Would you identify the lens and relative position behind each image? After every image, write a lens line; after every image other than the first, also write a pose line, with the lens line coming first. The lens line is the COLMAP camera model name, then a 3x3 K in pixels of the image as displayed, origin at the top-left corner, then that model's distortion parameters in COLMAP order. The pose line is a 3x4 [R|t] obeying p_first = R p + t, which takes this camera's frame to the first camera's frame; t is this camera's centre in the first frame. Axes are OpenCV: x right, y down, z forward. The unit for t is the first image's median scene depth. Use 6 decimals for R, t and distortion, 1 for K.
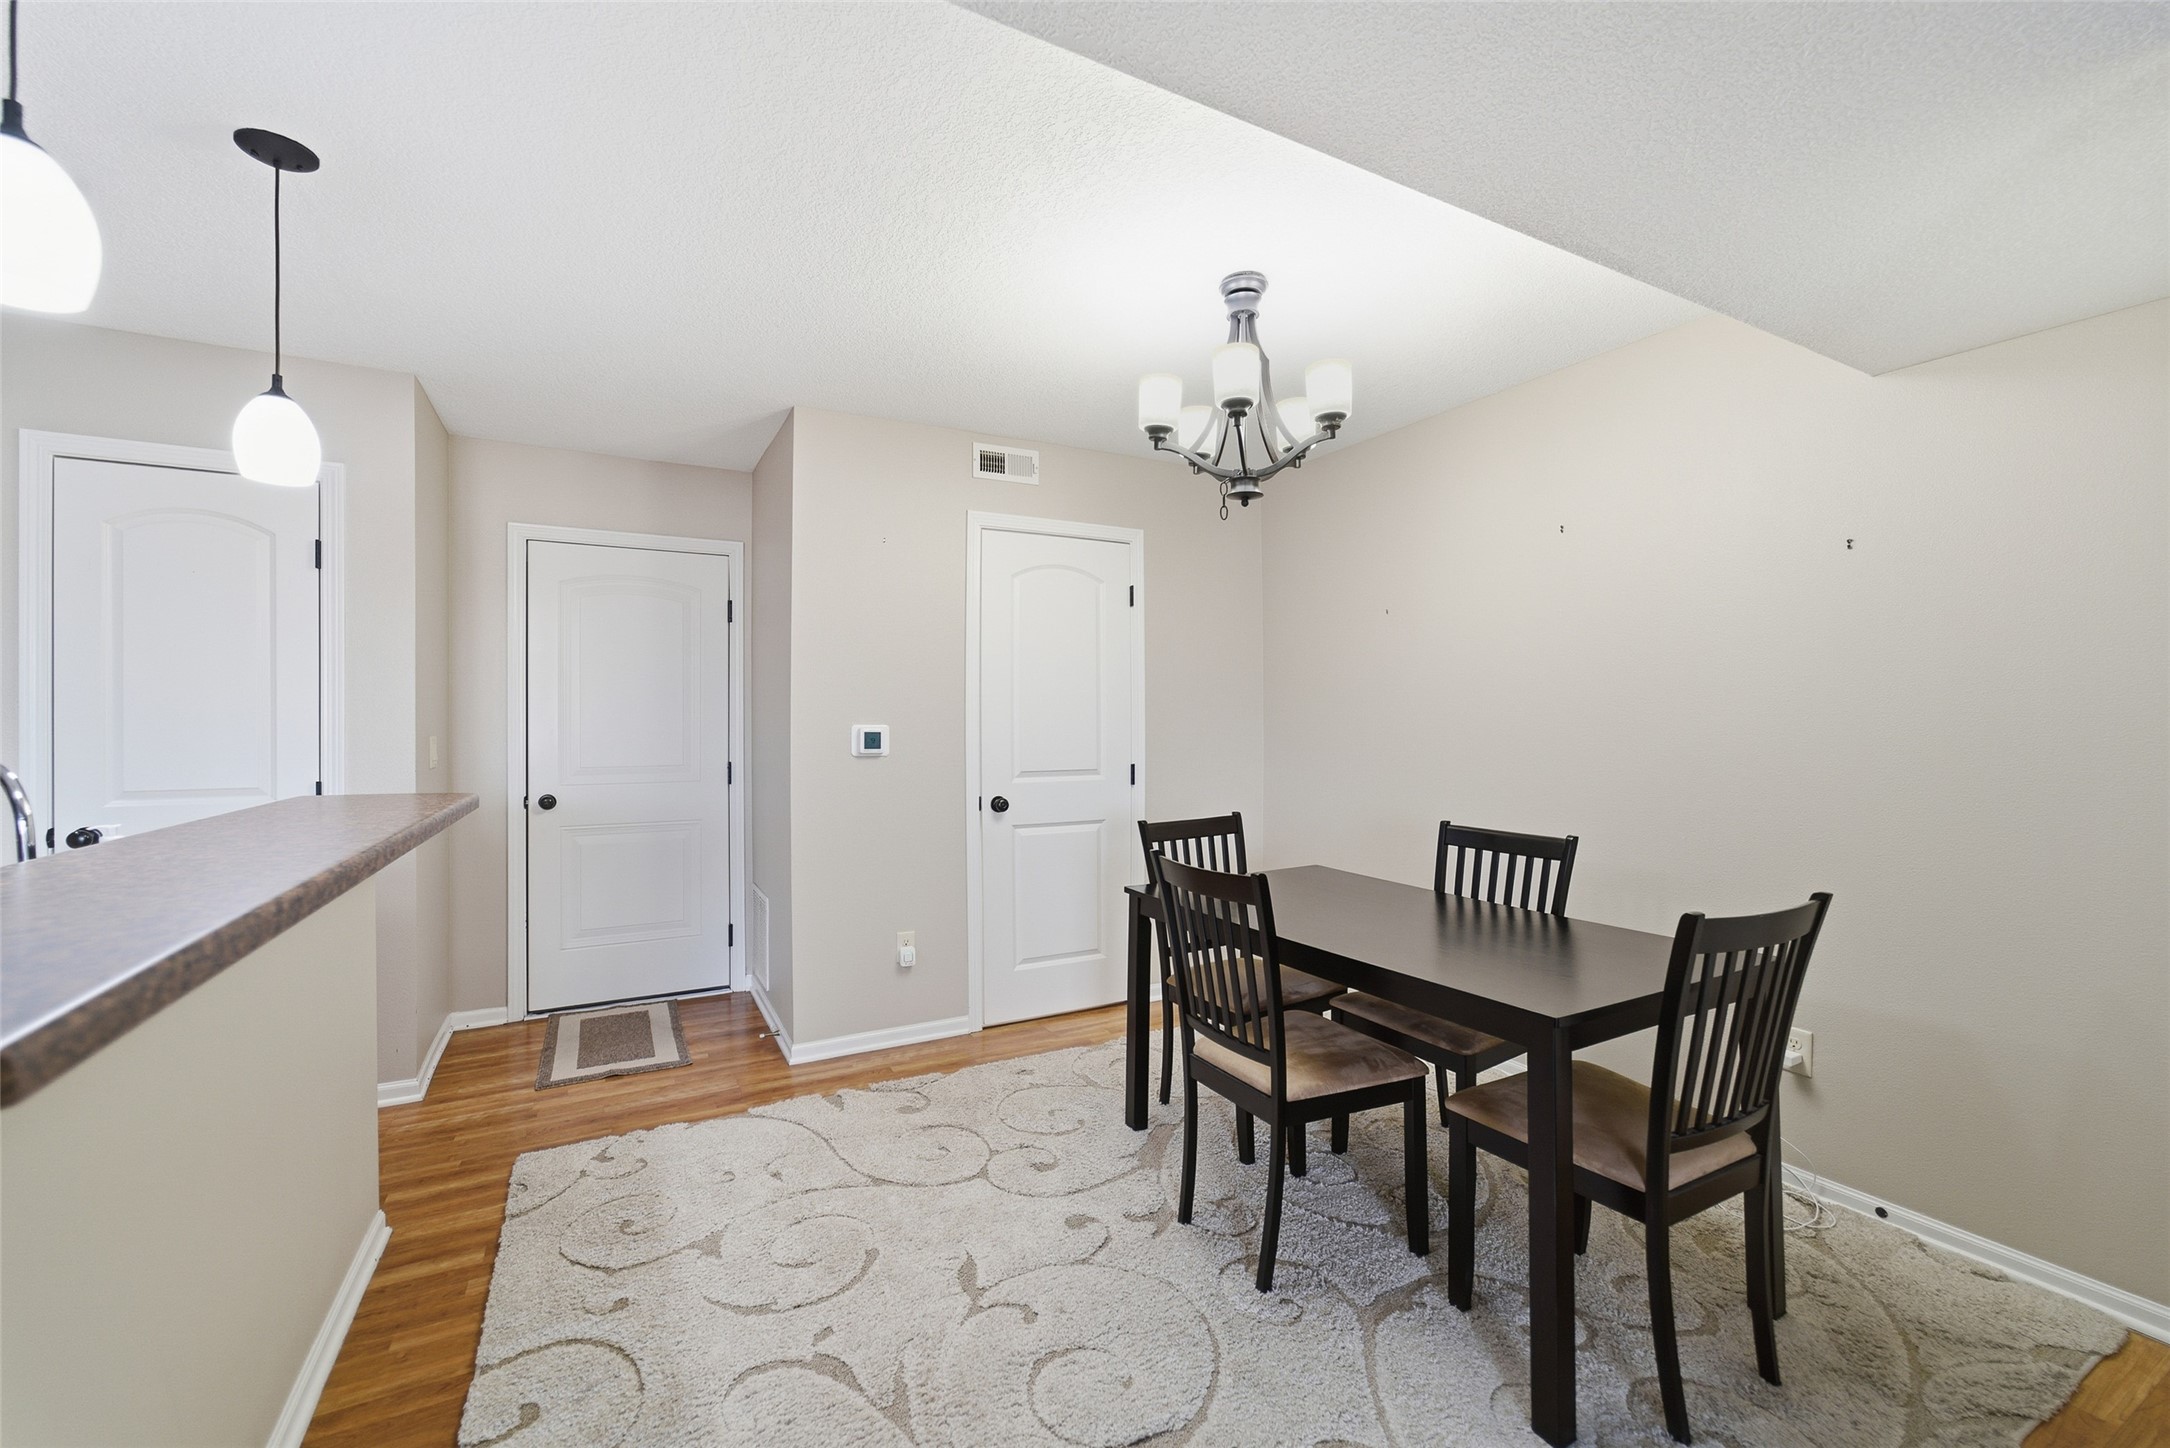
lens RADIAL K [[886.6, 0, 1085.0], [0, 886.6, 724.0], [0, 0, 1]] dist [-0.031243, 0.020785]
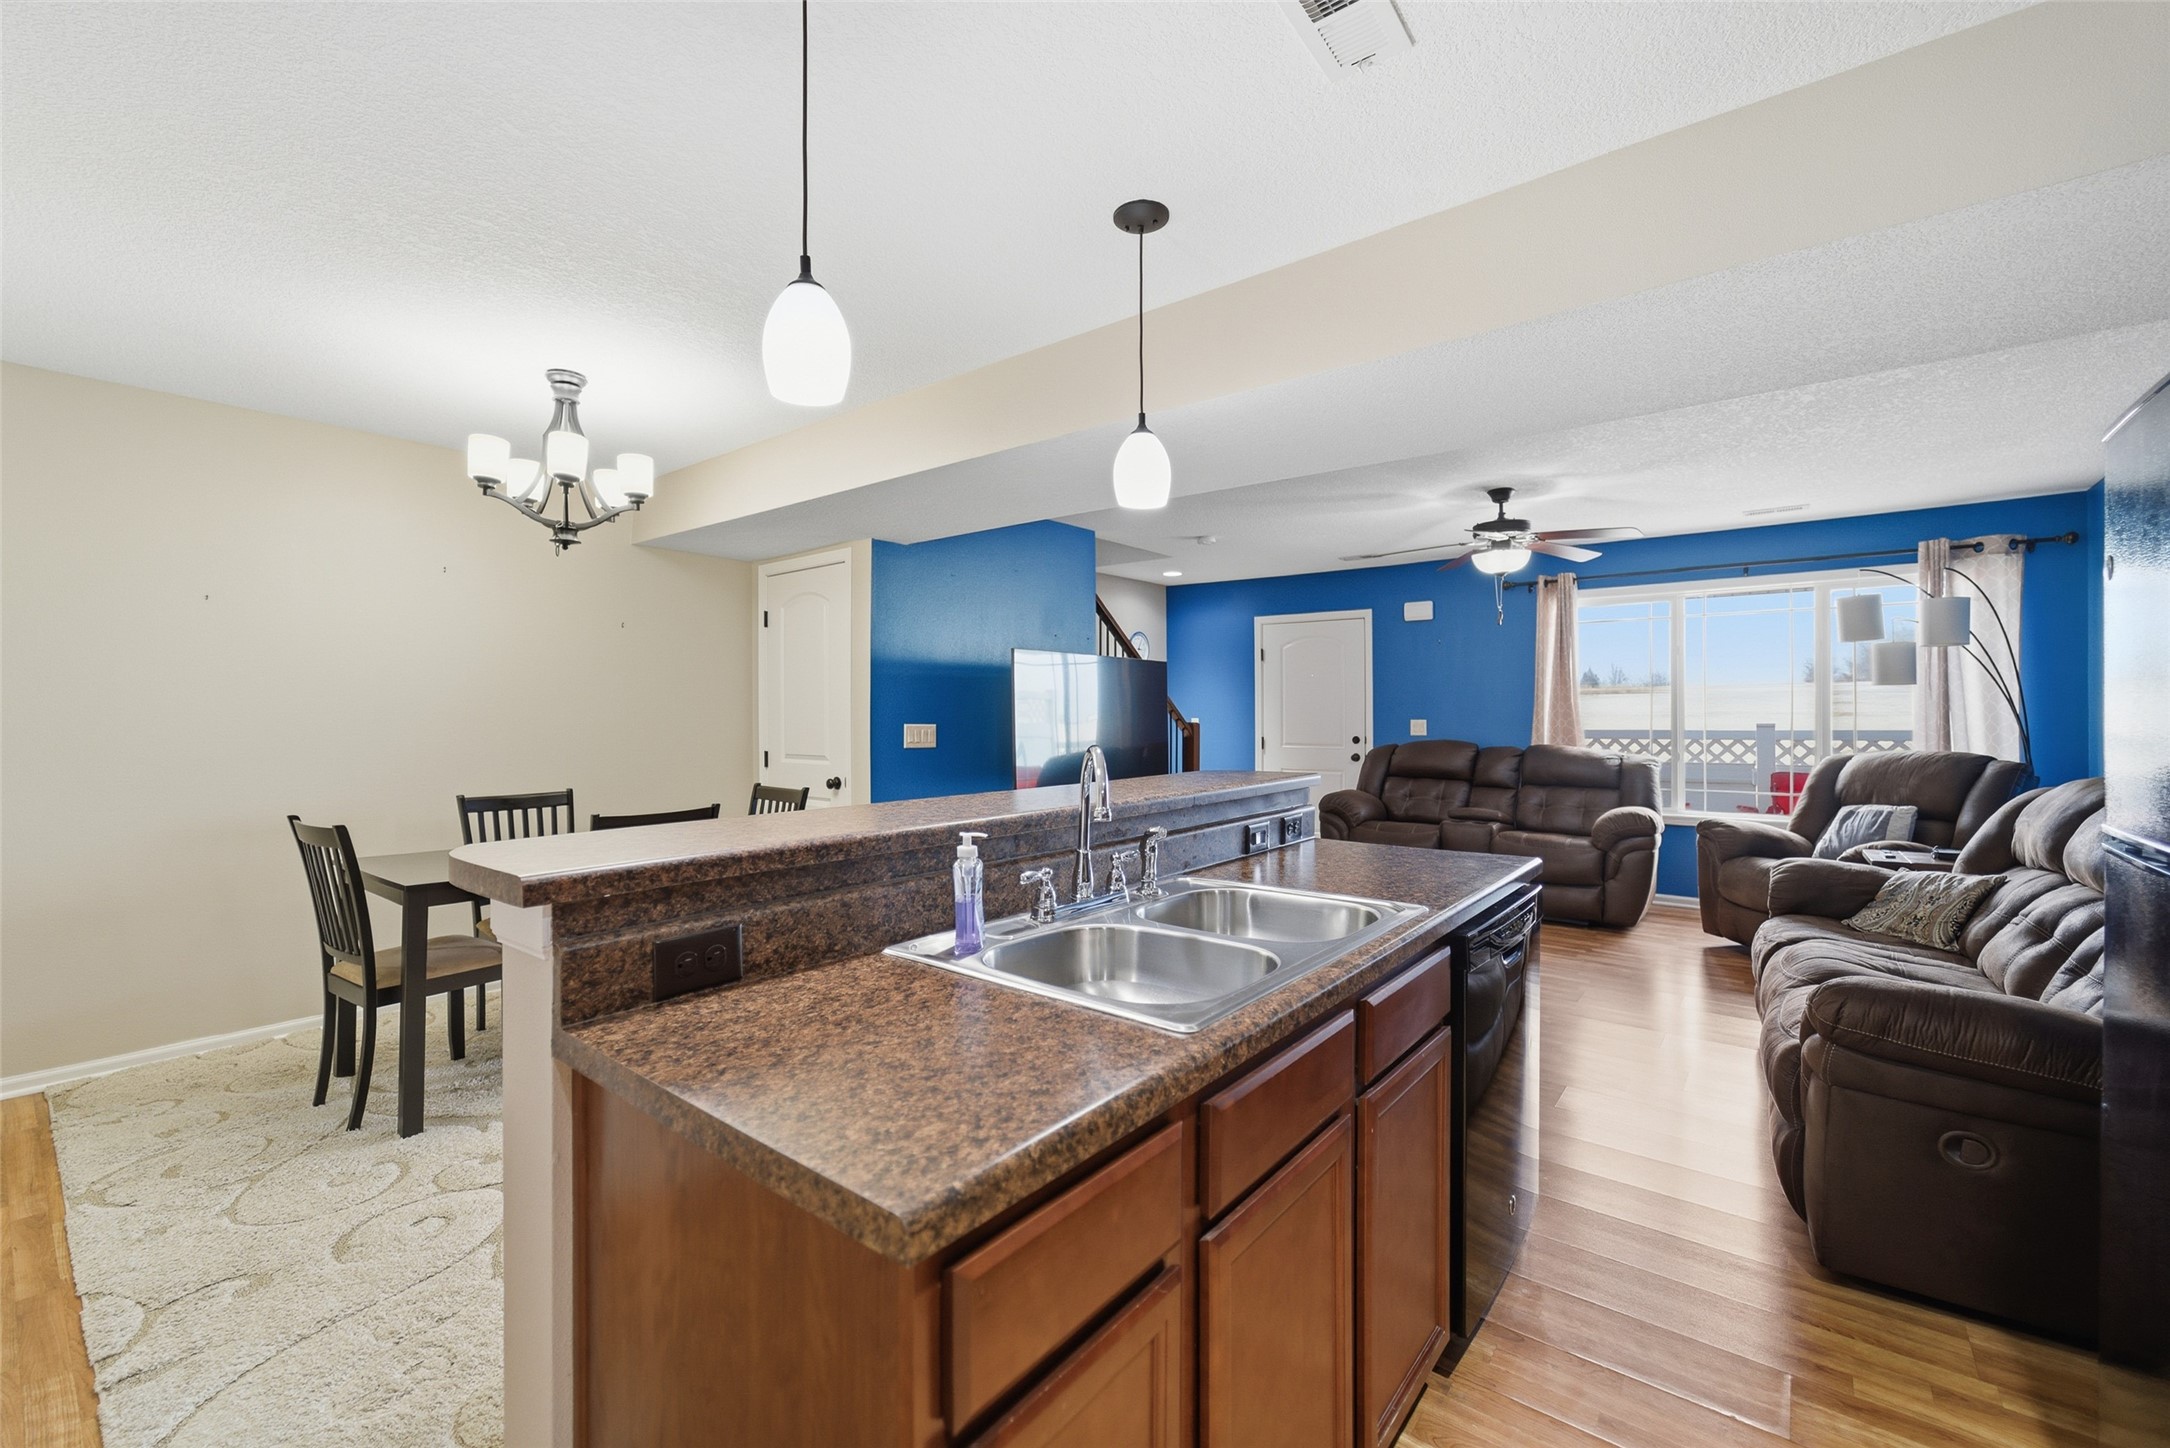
lens RADIAL K [[898.3, 0, 1063.1], [0, 898.3, 713.2], [0, 0, 1]] dist [-0.013250, 0.007325]
pose [[-0.371641, -0.003185, 0.928371, -1.100765], [0.001109, 0.999992, 0.003875, -0.009393], [-0.928376, 0.002470, -0.371634, 0.684618]]
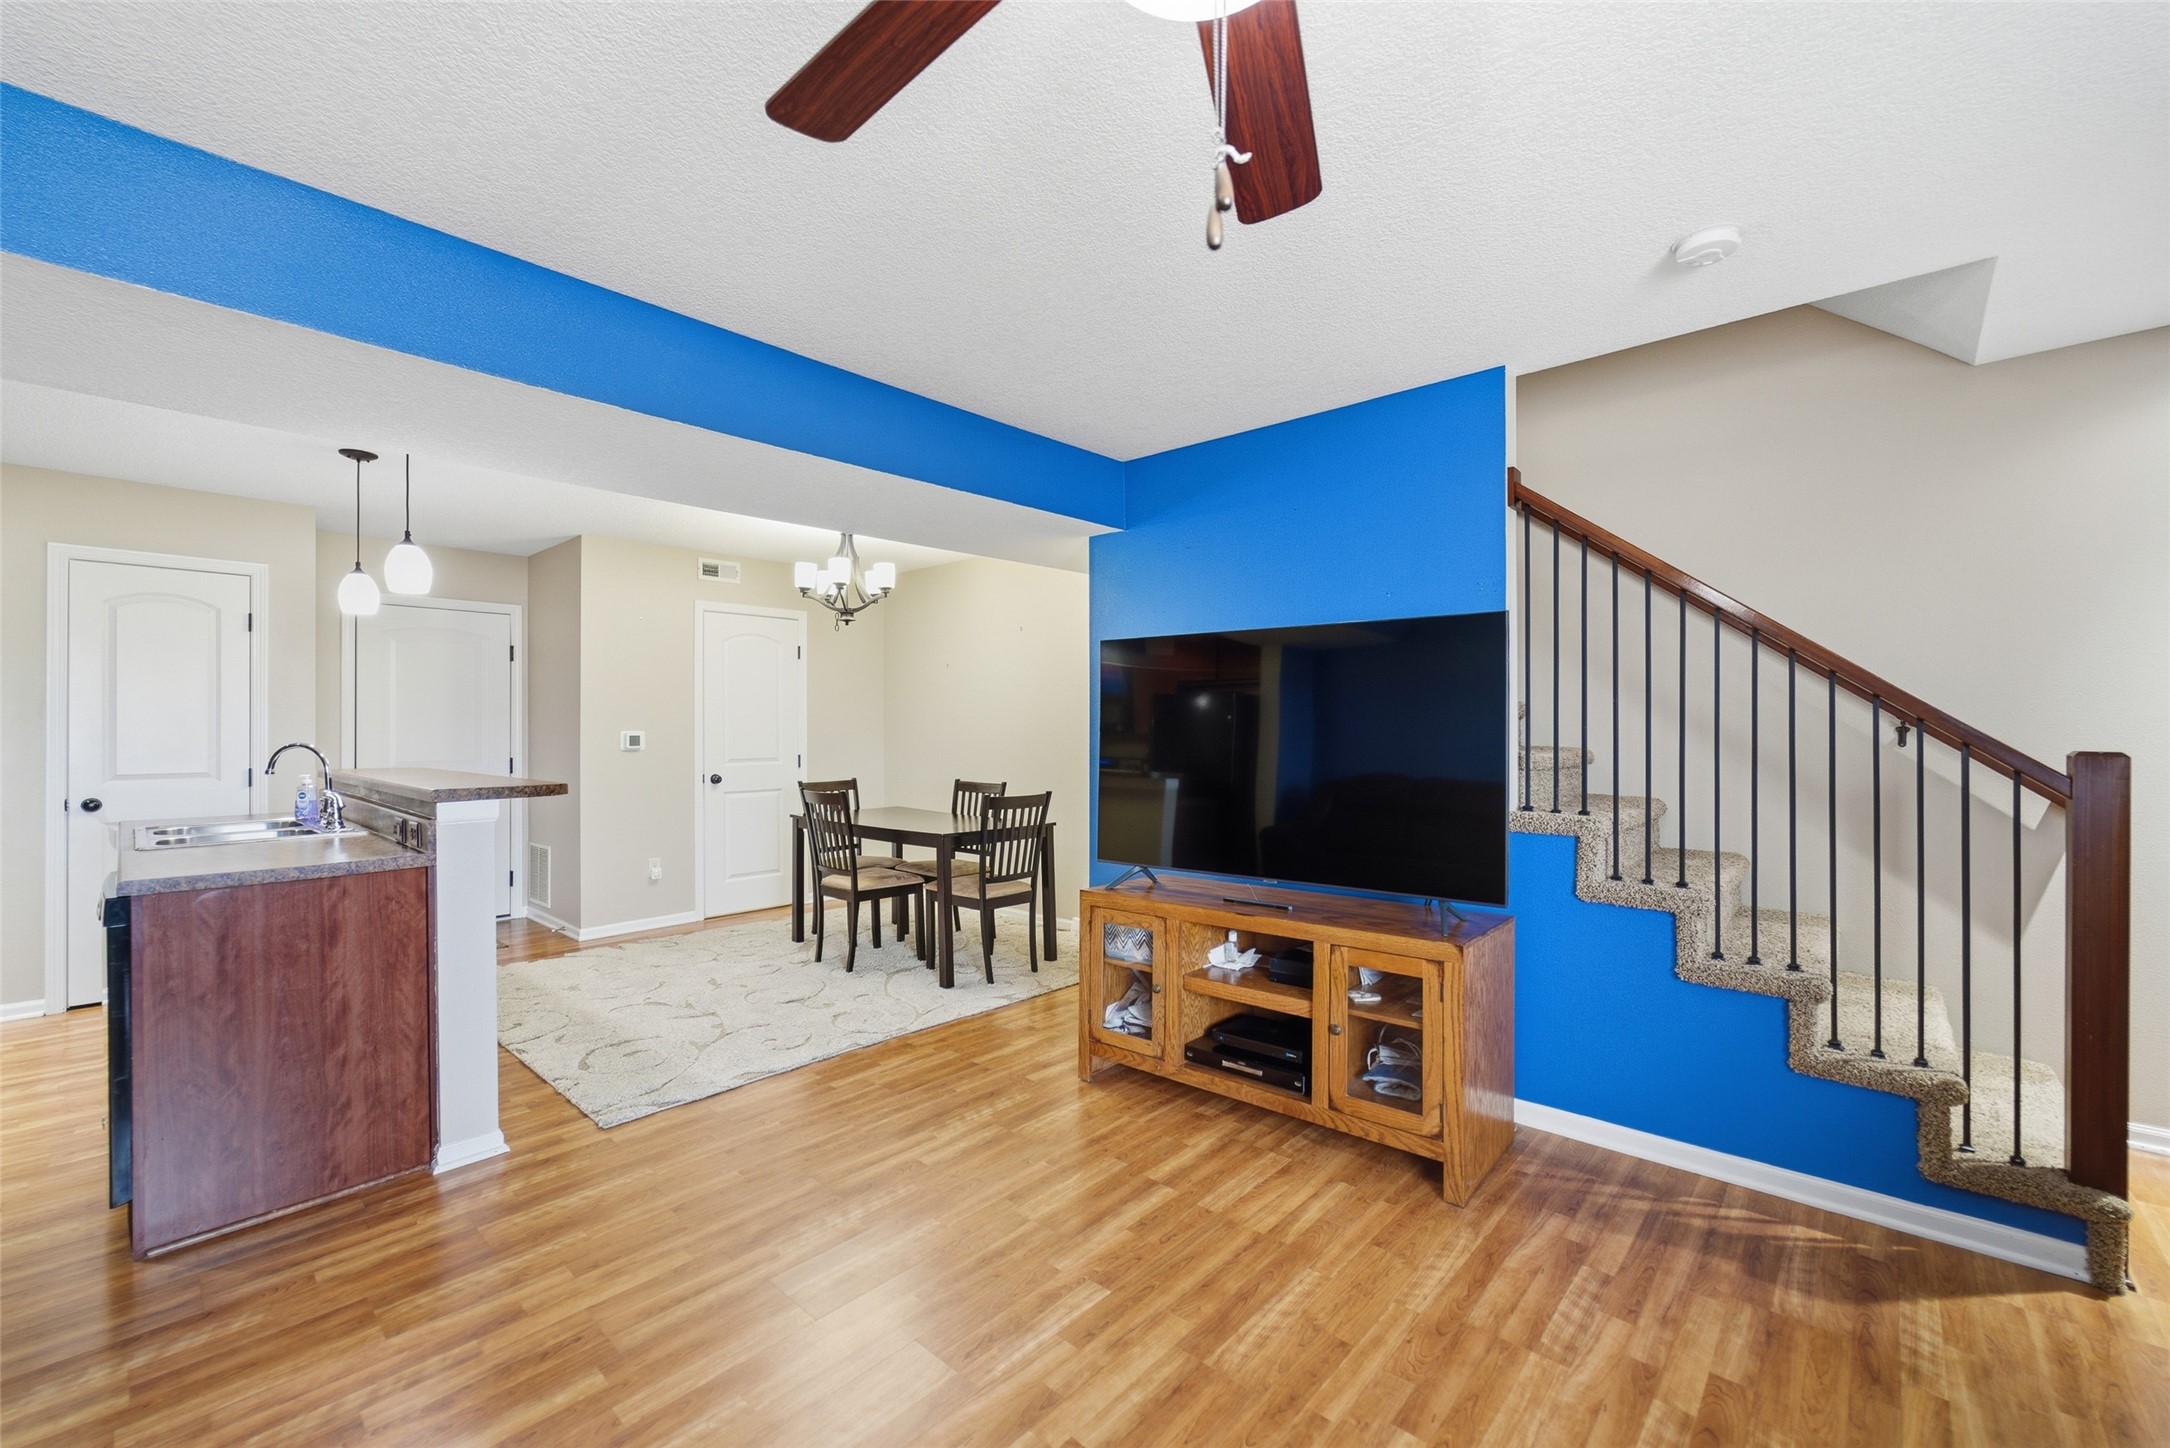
lens RADIAL K [[890.0, 0, 1064.0], [0, 890.0, 731.6], [0, 0, 1]] dist [-0.000406, 0.000710]
pose [[0.952512, -0.005952, 0.304443, 0.022248], [0.006458, 0.999979, -0.000657, 0.008210], [-0.304433, 0.002592, 0.952530, -0.981686]]
